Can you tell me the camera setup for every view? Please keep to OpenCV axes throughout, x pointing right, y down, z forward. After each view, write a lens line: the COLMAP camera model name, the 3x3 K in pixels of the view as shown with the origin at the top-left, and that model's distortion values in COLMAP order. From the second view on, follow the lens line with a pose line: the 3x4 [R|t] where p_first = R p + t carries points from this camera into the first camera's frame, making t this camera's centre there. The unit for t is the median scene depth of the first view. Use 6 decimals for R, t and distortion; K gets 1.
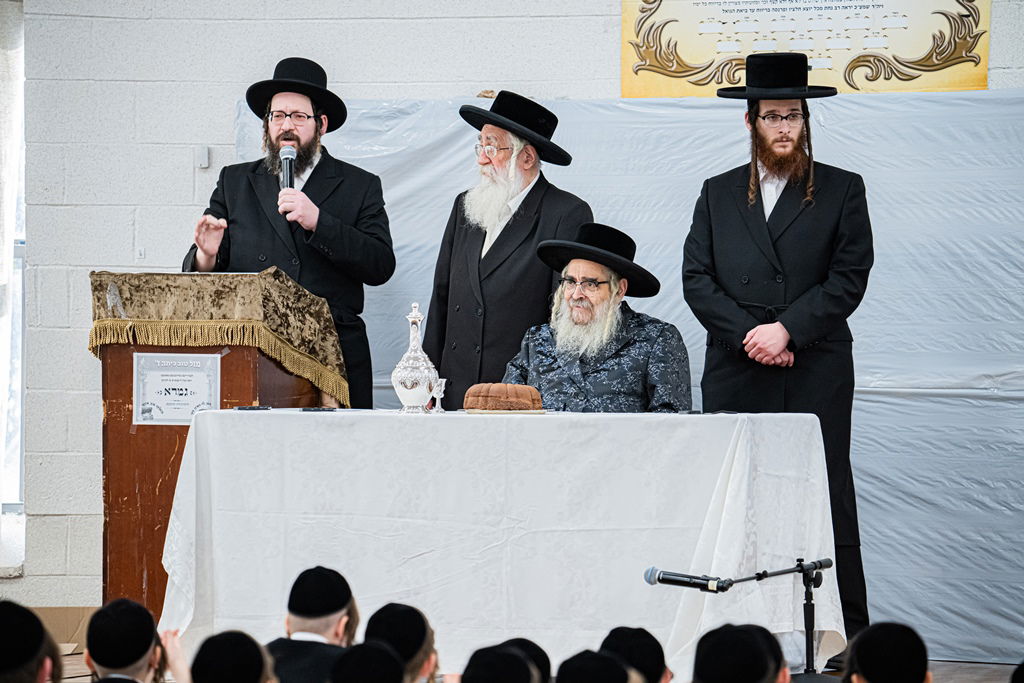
lens RADIAL K [[6084.4, 0, 509.3], [0, 6084.4, 351.7], [0, 0, 1]] dist [3.161638, 0.000000]
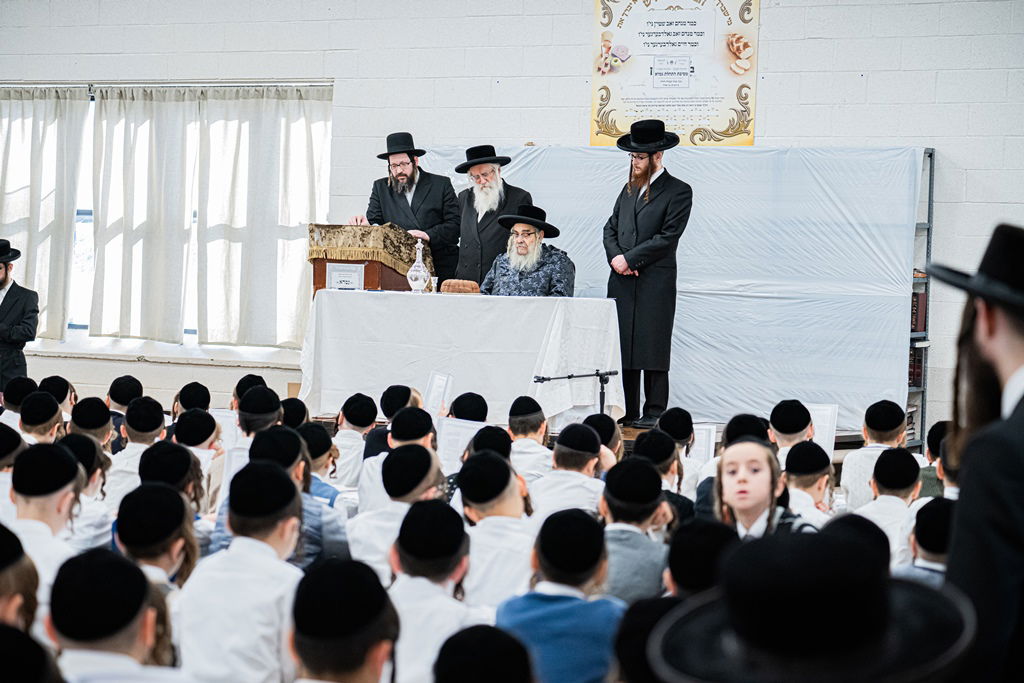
lens RADIAL K [[2715.0, 0, 527.8], [0, 2715.0, 335.2], [0, 0, 1]] dist [-0.007028, 0.000000]
pose [[0.985639, 0.029499, -0.166268, 0.159420], [-0.026929, 0.999481, 0.017690, 0.006511], [0.166704, -0.012959, 0.985922, 0.106386]]
